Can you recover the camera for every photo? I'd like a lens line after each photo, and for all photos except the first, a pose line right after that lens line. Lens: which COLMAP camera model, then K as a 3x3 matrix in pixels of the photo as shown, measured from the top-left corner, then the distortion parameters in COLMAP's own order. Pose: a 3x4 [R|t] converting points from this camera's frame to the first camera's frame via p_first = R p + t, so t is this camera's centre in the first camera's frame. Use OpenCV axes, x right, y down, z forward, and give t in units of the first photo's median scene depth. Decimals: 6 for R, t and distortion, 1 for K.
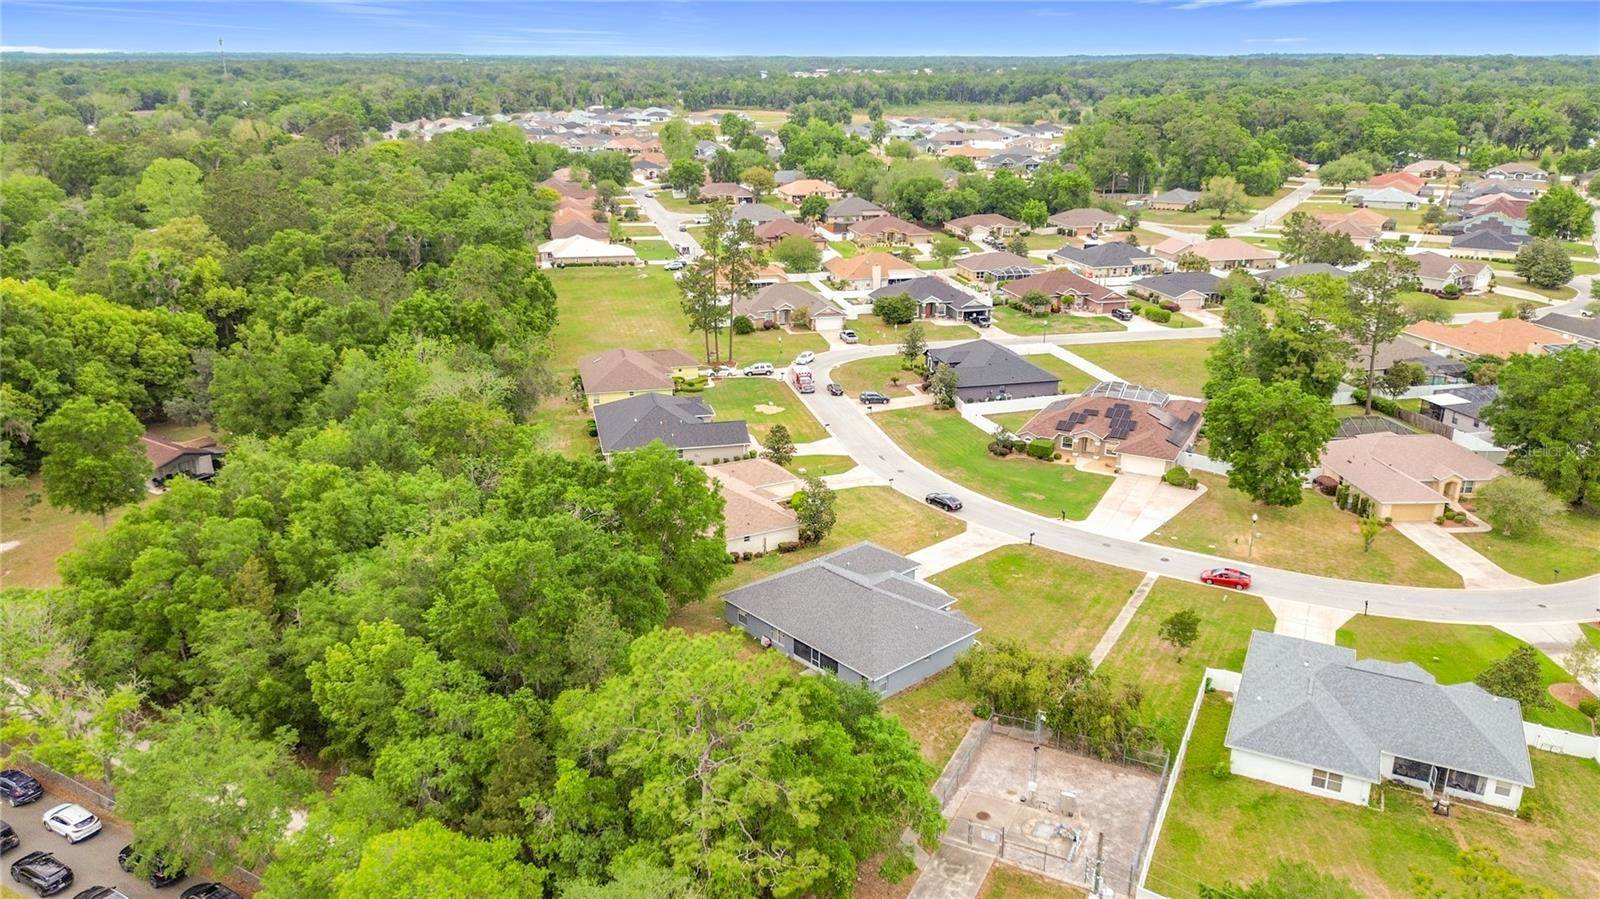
lens RADIAL K [[1169.6, 0, 800.0], [0, 1169.6, 449.5], [0, 0, 1]] dist [0.079854, -0.109938]
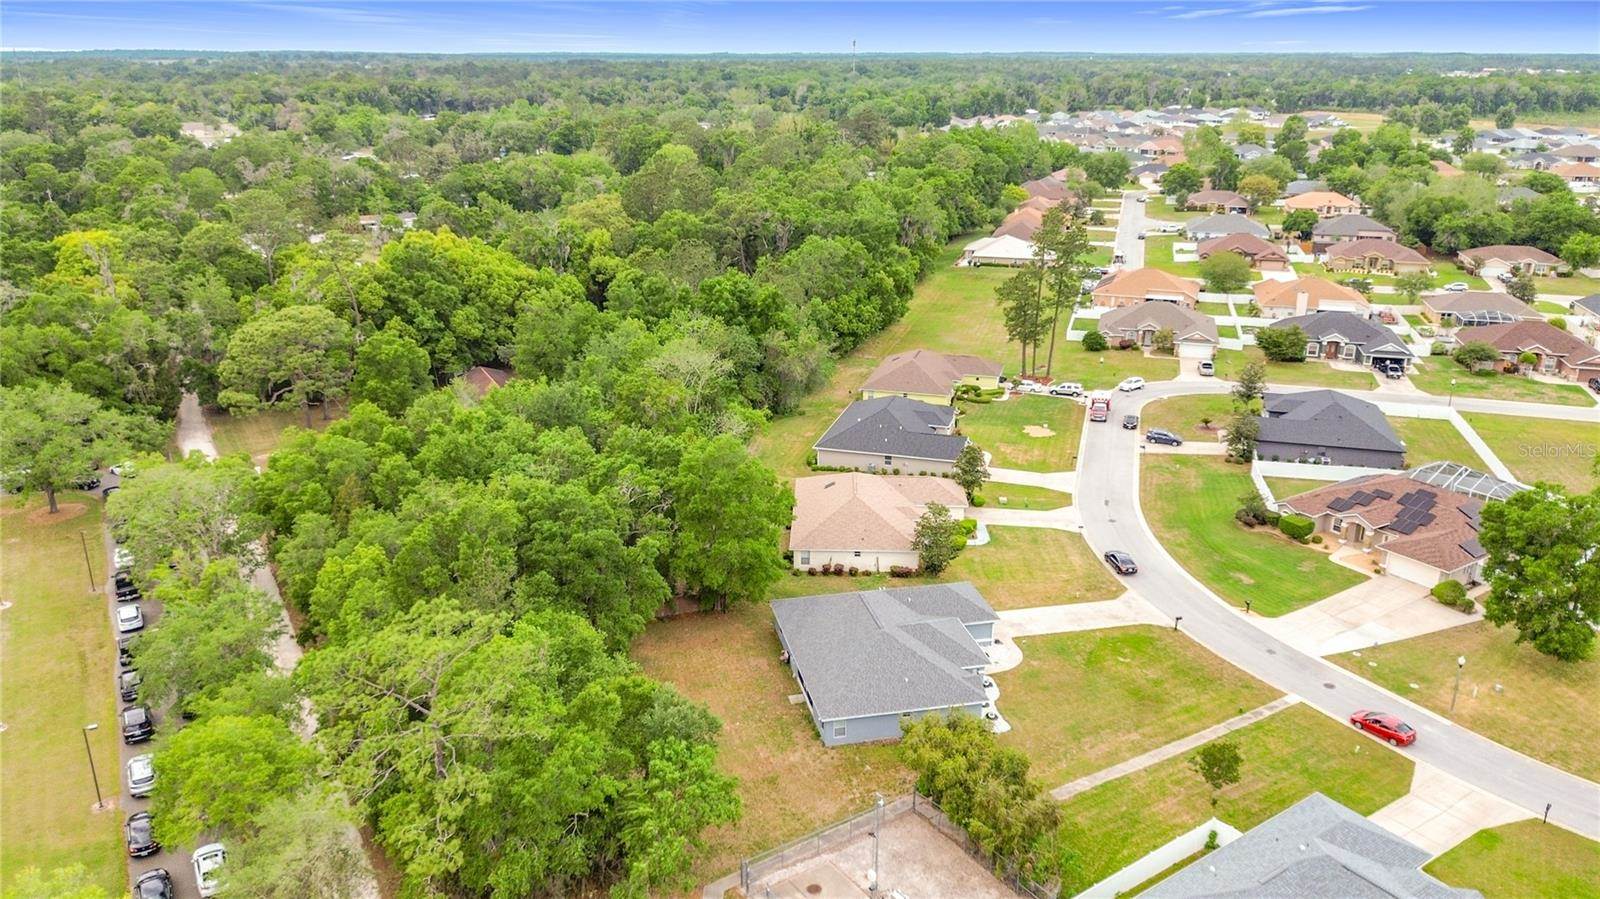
lens RADIAL K [[1169.6, 0, 800.0], [0, 1169.6, 449.5], [0, 0, 1]] dist [0.079854, -0.109938]
pose [[0.871737, 0.159521, -0.463278, 0.221088], [-0.158809, 0.986464, 0.040845, -0.025908], [0.463523, 0.037966, 0.885271, 0.076549]]
